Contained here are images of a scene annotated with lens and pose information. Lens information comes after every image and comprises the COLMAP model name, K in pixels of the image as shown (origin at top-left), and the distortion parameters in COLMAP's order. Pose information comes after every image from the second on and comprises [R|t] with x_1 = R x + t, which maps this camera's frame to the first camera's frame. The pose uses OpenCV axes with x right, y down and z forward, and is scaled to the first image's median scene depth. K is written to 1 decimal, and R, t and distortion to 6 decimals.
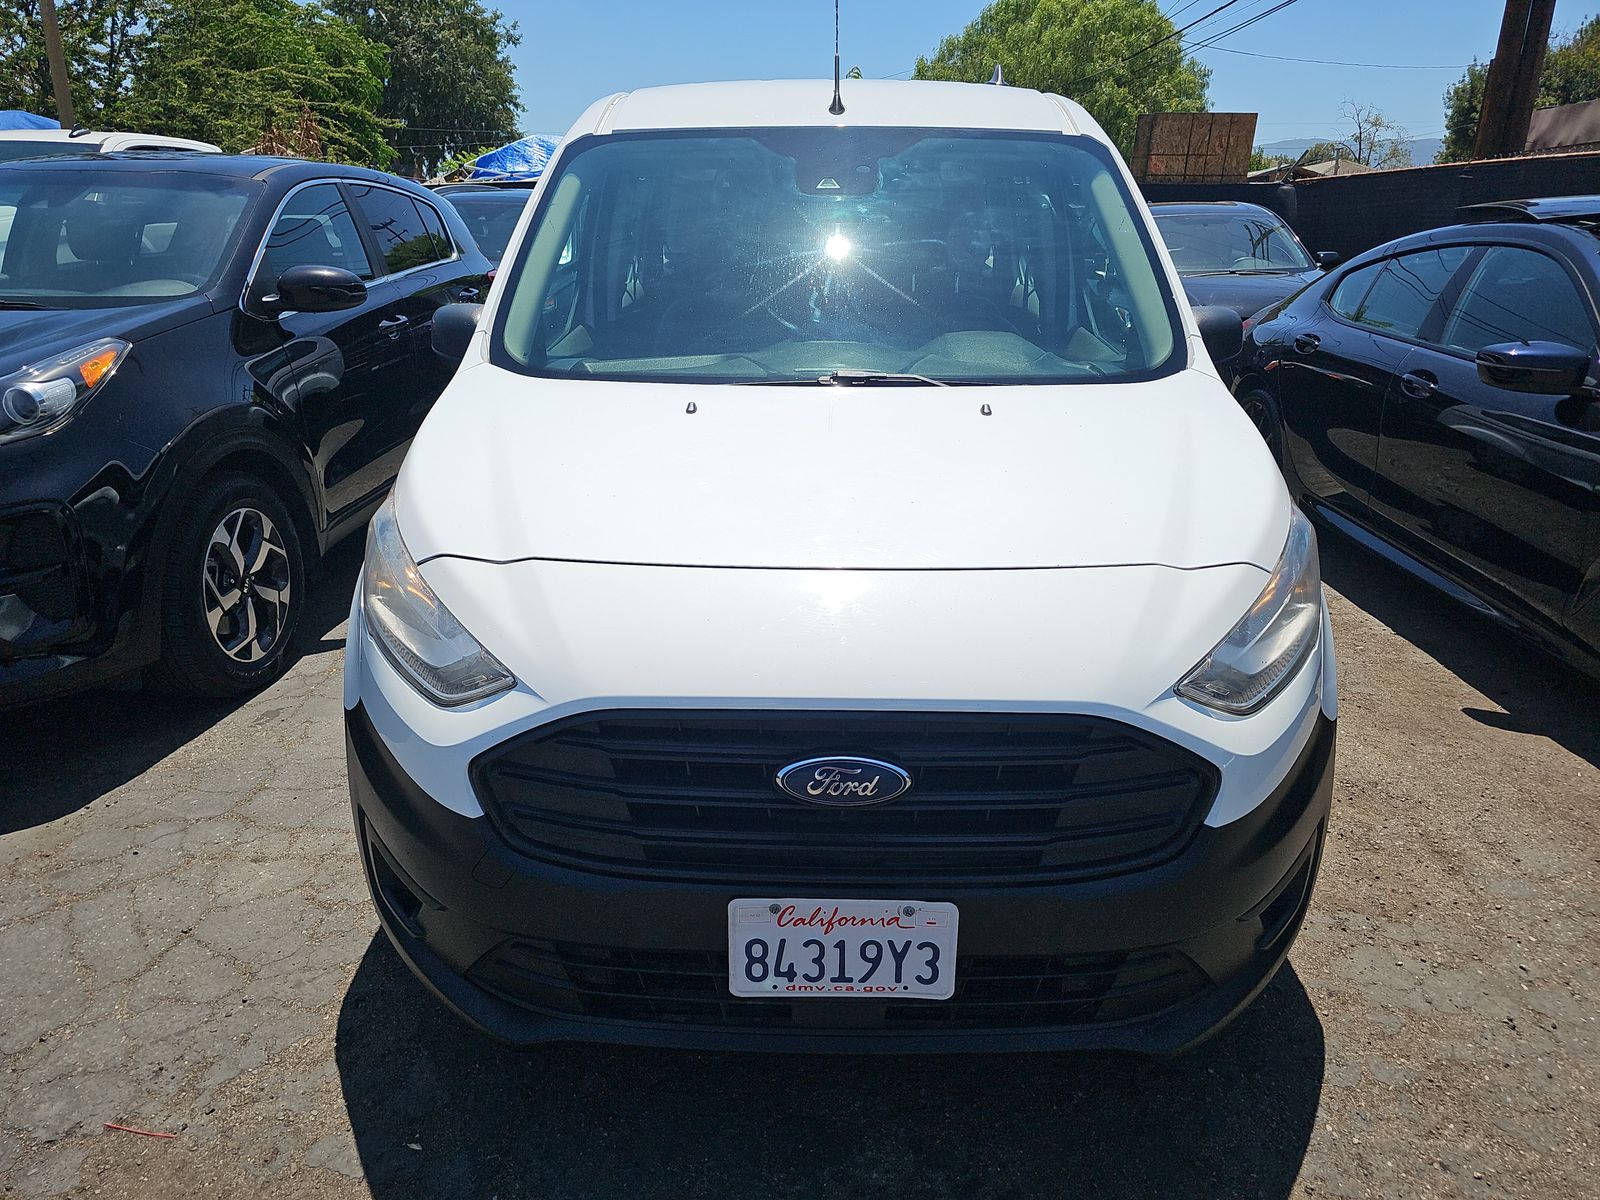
lens RADIAL K [[1043.7, 0, 786.7], [0, 1043.7, 611.7], [0, 0, 1]] dist [0.035096, -0.032121]
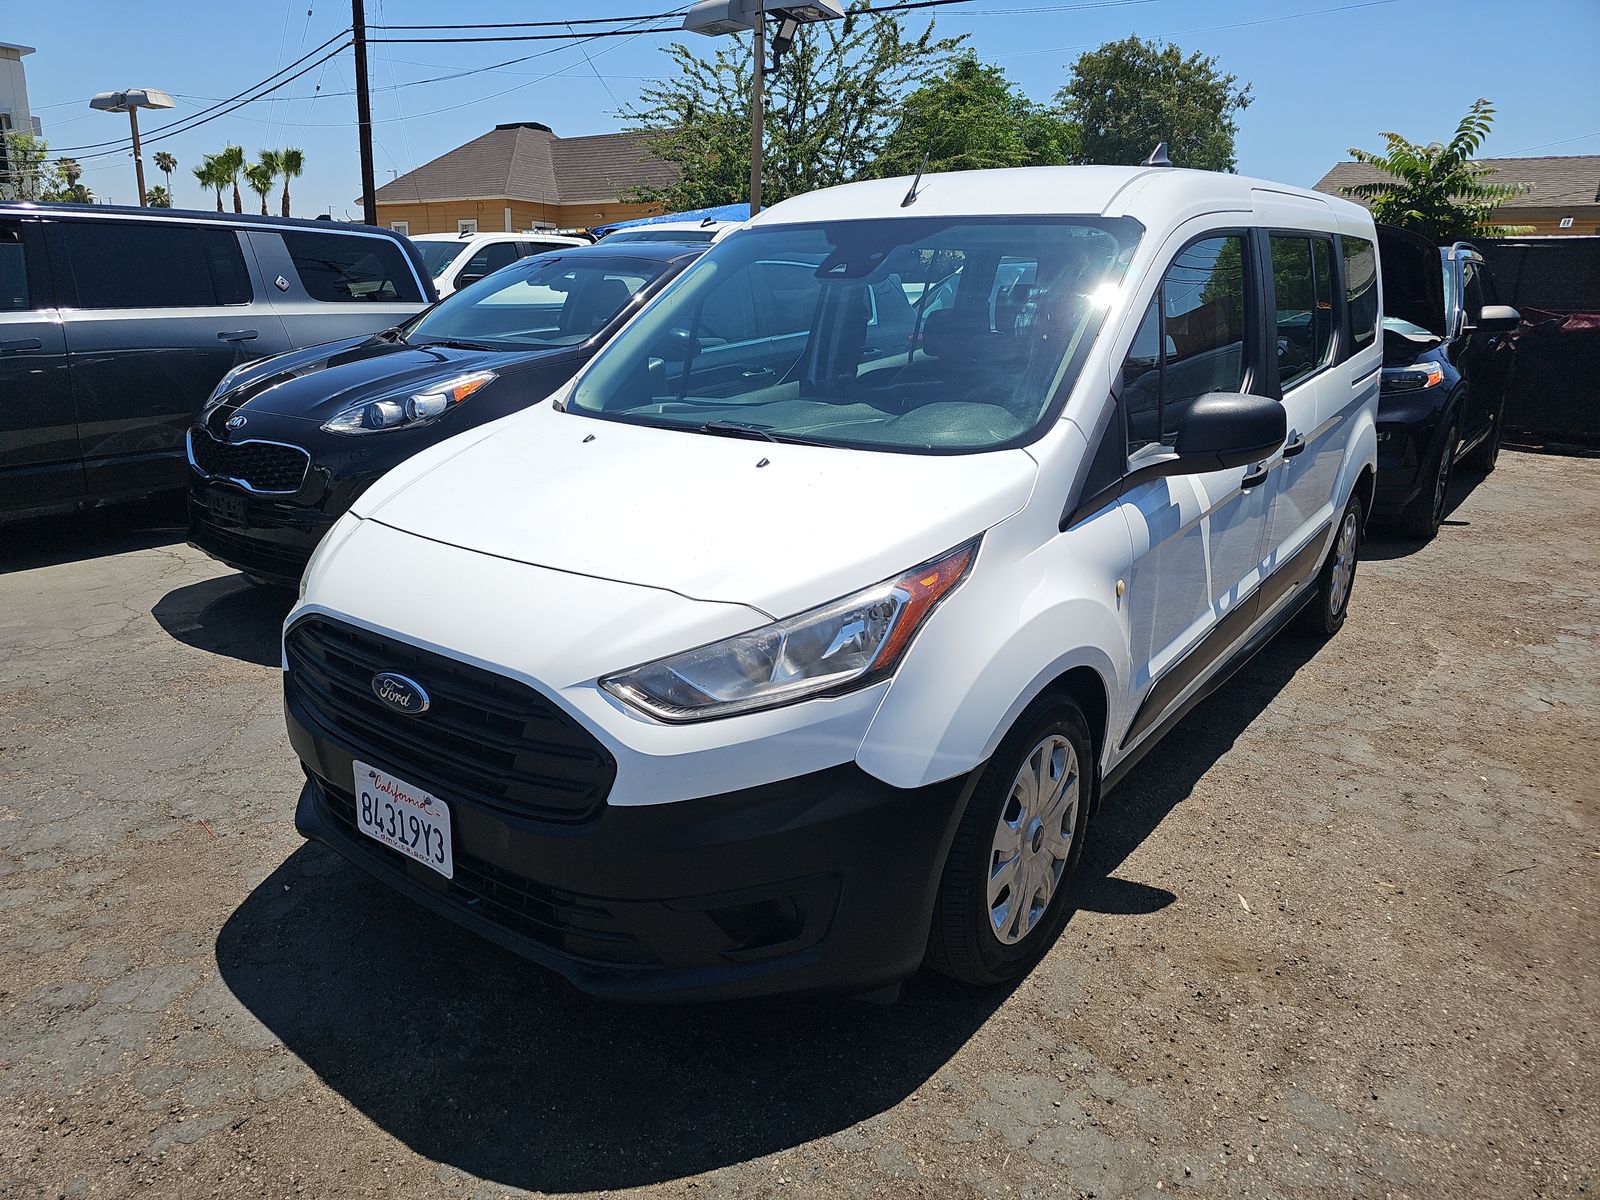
lens RADIAL K [[1043.7, 0, 791.3], [0, 1043.7, 589.6], [0, 0, 1]] dist [0.035096, -0.032121]
pose [[0.807738, 0.164825, -0.566032, 1.194518], [-0.203929, 0.978968, -0.005942, -0.069928], [0.553148, 0.120230, 0.824362, 0.099821]]
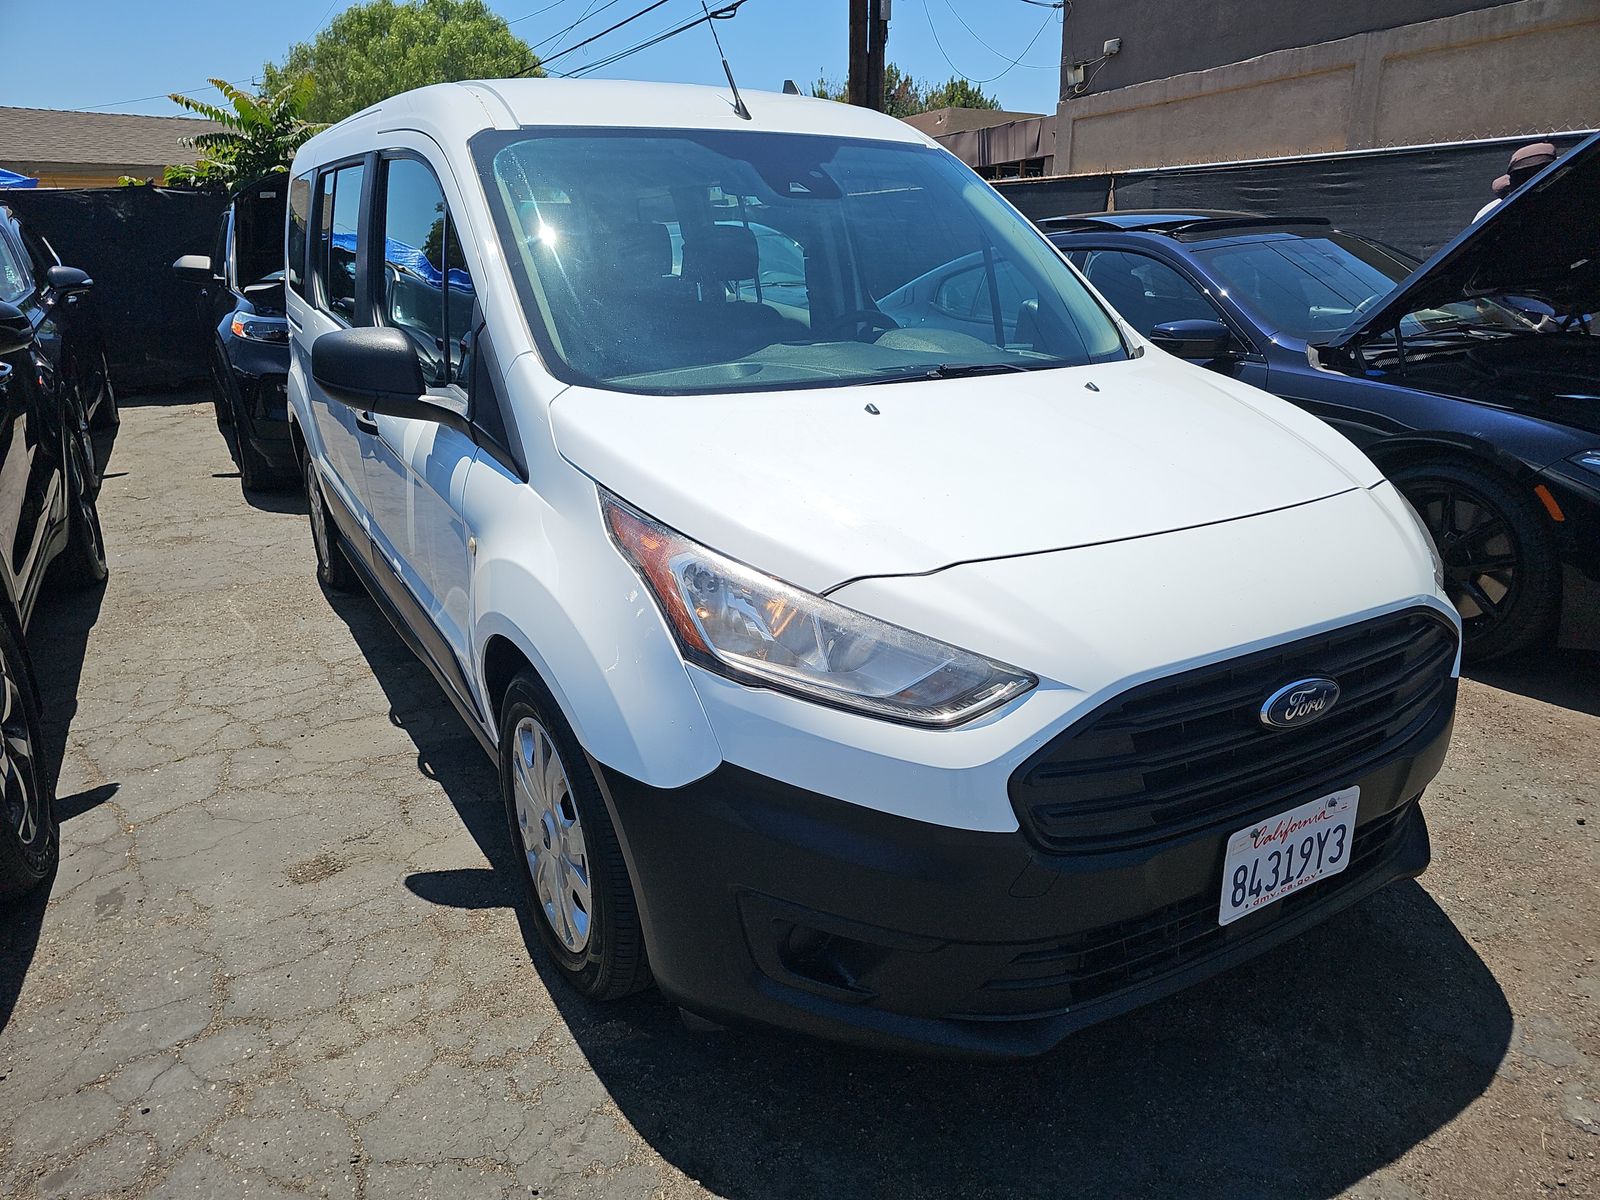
lens RADIAL K [[1043.7, 0, 778.6], [0, 1043.7, 619.7], [0, 0, 1]] dist [0.035096, -0.032121]
pose [[0.856977, -0.181303, 0.482411, -0.913270], [0.186180, 0.981771, 0.038237, -0.071200], [-0.480550, 0.057047, 0.875110, 0.253060]]
